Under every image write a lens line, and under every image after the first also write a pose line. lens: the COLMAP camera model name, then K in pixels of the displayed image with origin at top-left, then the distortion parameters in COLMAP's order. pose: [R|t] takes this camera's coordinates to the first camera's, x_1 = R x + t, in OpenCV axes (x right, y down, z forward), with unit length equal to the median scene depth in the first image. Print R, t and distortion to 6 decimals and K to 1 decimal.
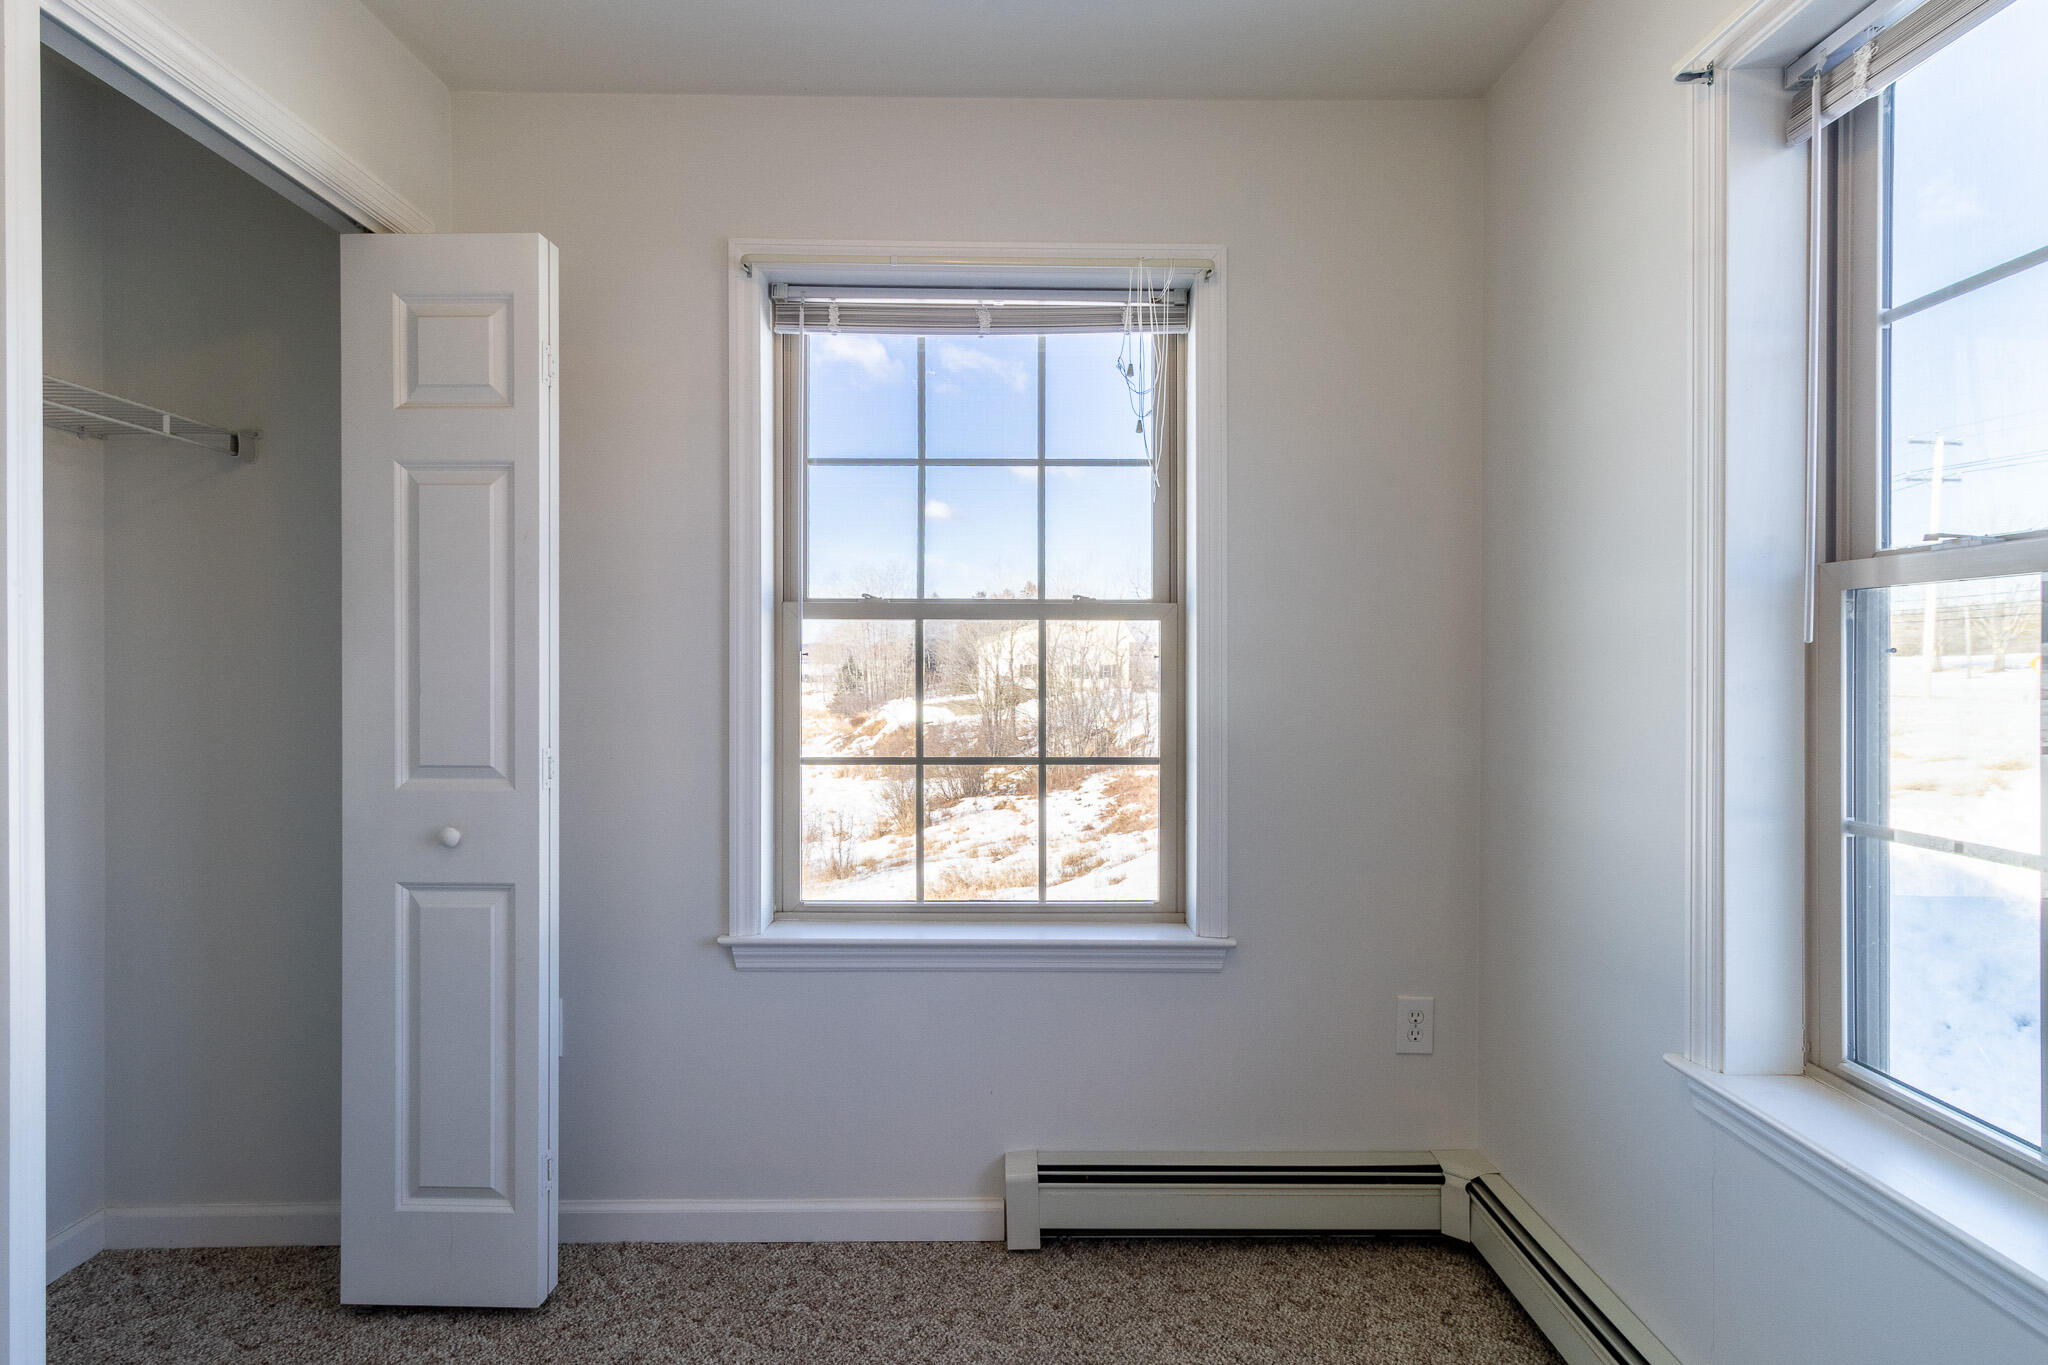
lens RADIAL K [[1077.4, 0, 1020.7], [0, 1077.4, 684.2], [0, 0, 1]] dist [0.005133, 0.003641]
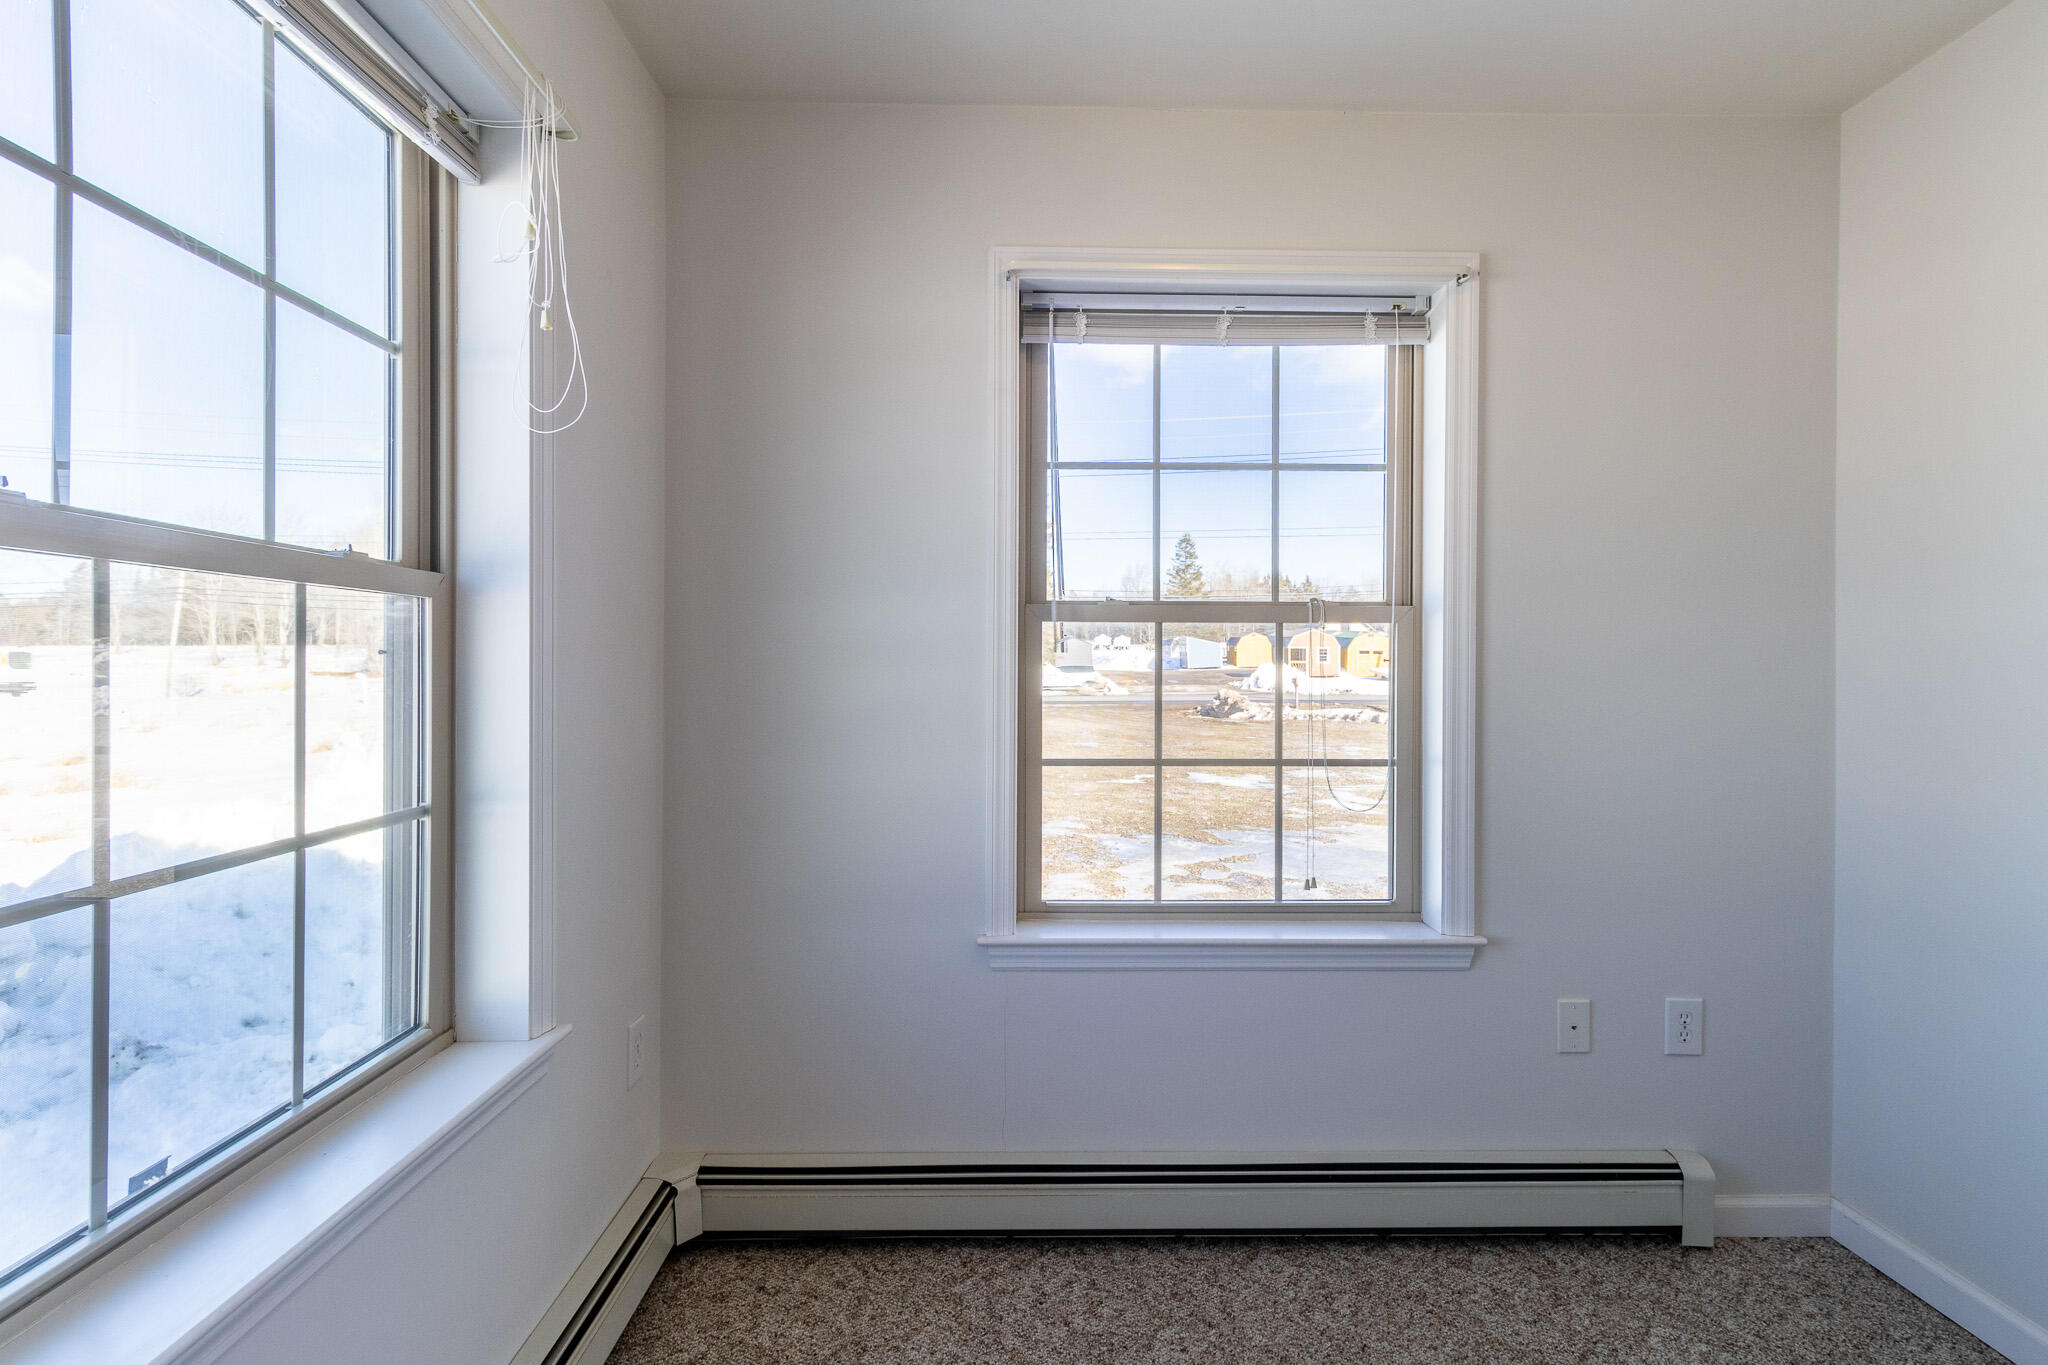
lens RADIAL K [[1077.4, 0, 1032.9], [0, 1077.4, 668.2], [0, 0, 1]] dist [0.005133, 0.003641]
pose [[0.999687, 0.003745, 0.024728, -0.237988], [-0.003413, 0.999904, -0.013445, -0.002025], [-0.024776, 0.013357, 0.999604, -0.005077]]
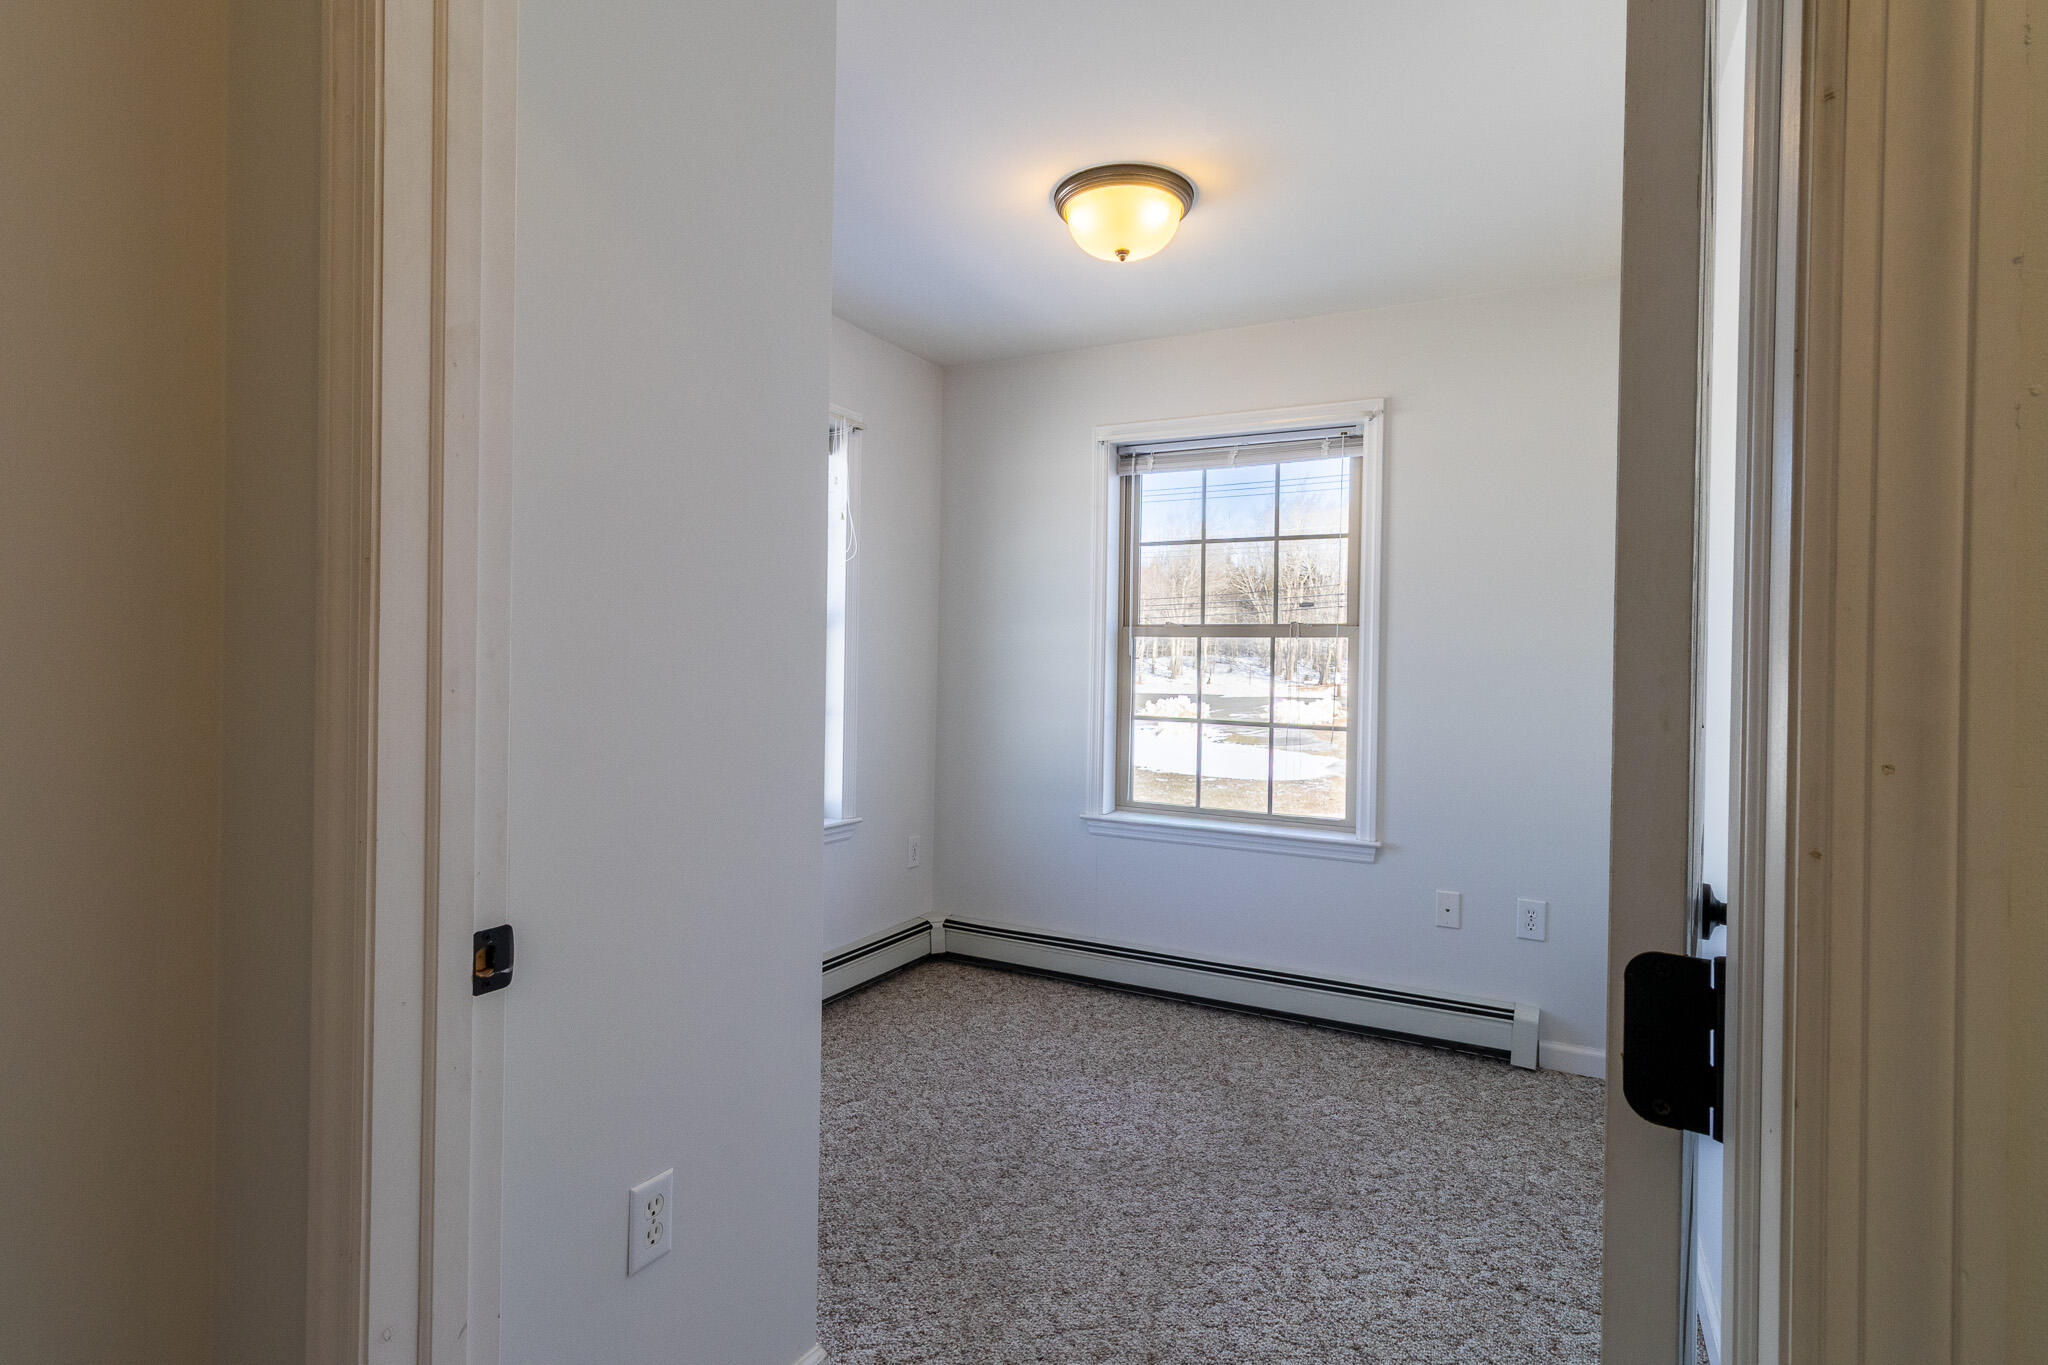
lens RADIAL K [[1036.7, 0, 1009.5], [0, 1036.7, 669.2], [0, 0, 1]] dist [0.023039, -0.000471]
pose [[0.881460, 0.019663, -0.471850, 0.409505], [-0.026764, 0.999607, -0.008343, 0.011664], [0.471501, 0.019983, 0.881639, -0.554058]]
